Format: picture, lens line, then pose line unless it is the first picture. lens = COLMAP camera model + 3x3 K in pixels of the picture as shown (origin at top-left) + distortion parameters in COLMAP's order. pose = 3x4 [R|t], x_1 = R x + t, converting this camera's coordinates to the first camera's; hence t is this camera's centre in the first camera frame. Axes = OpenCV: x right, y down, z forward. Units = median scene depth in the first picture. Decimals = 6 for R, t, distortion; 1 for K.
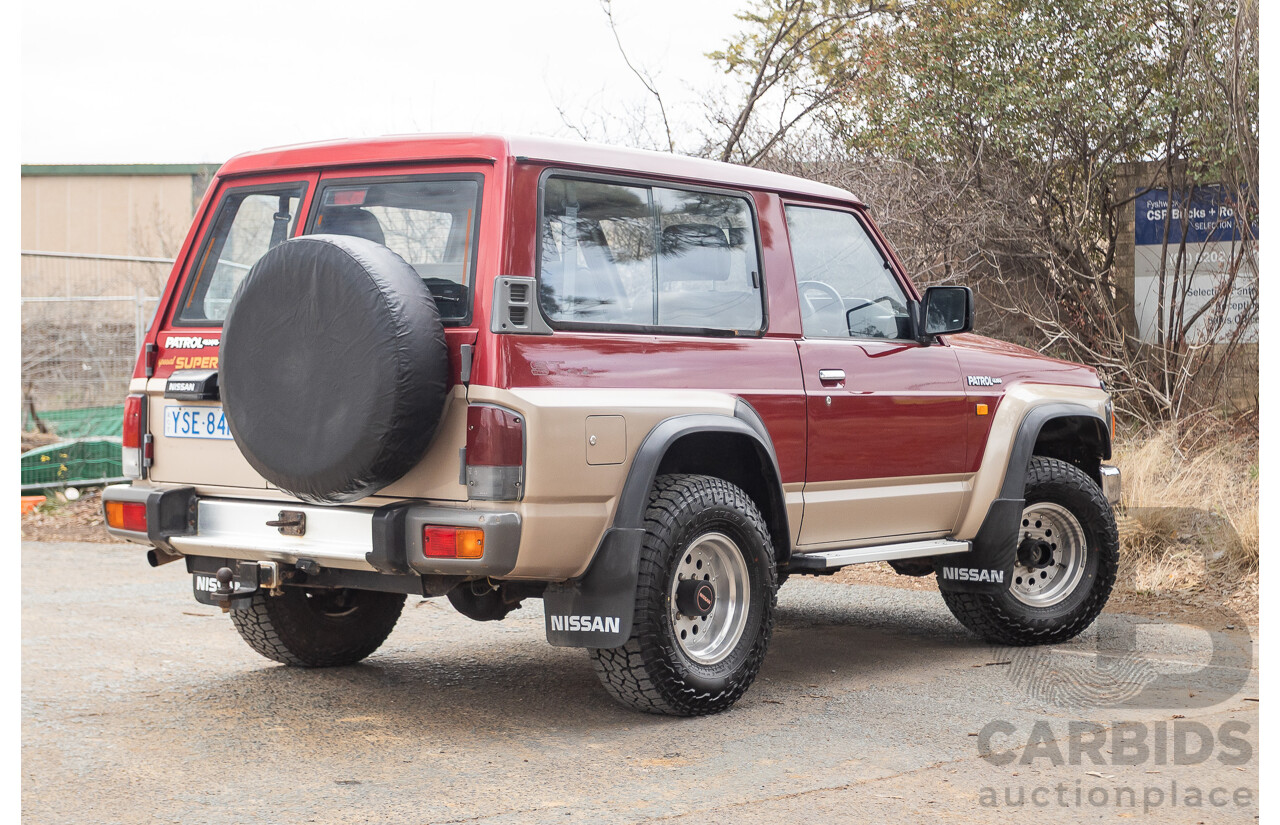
lens RADIAL K [[2115.6, 0, 643.1], [0, 2115.6, 405.4], [0, 0, 1]] dist [-0.008977, 0.000000]
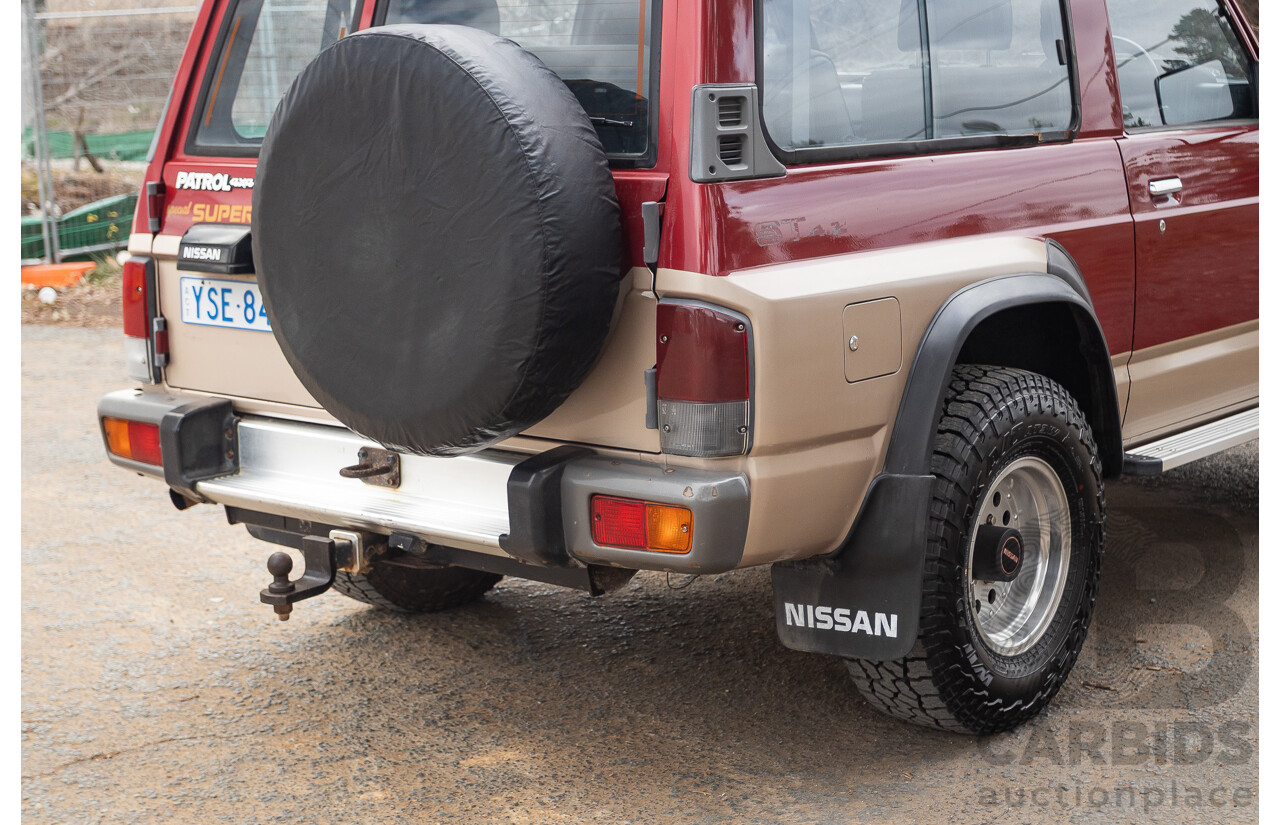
lens RADIAL K [[2090.8, 0, 656.8], [0, 2090.8, 385.8], [0, 0, 1]] dist [-0.016195, 0.000000]
pose [[0.999114, -0.026326, -0.032836, -0.059433], [0.030745, 0.989349, 0.142278, -0.058166], [0.028741, -0.143161, 0.989282, 0.372161]]
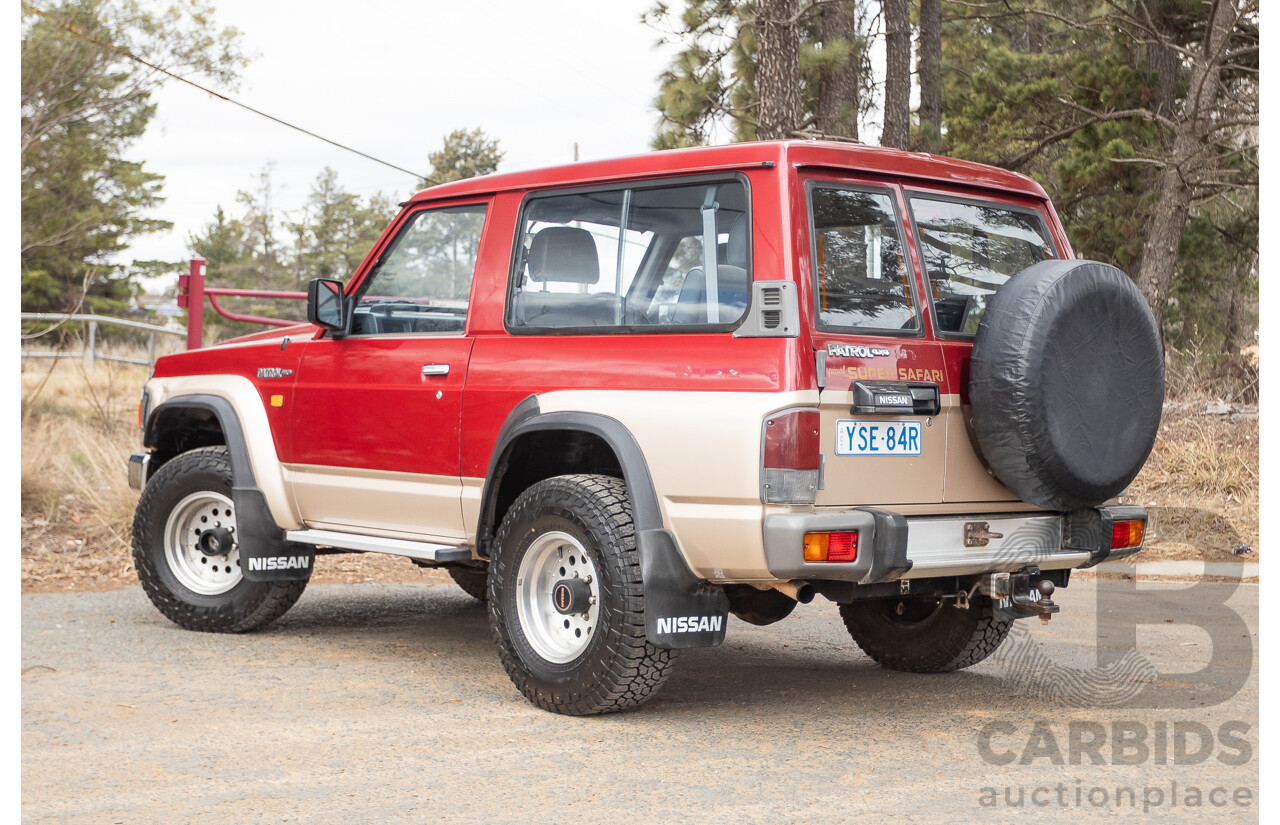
lens RADIAL K [[2090.8, 0, 629.3], [0, 2090.8, 405.3], [0, 0, 1]] dist [-0.016195, 0.000000]
pose [[0.189269, -0.017474, 0.981770, -1.185140], [-0.006935, 0.999793, 0.019132, -0.024178], [-0.981901, -0.010429, 0.189108, 0.977817]]
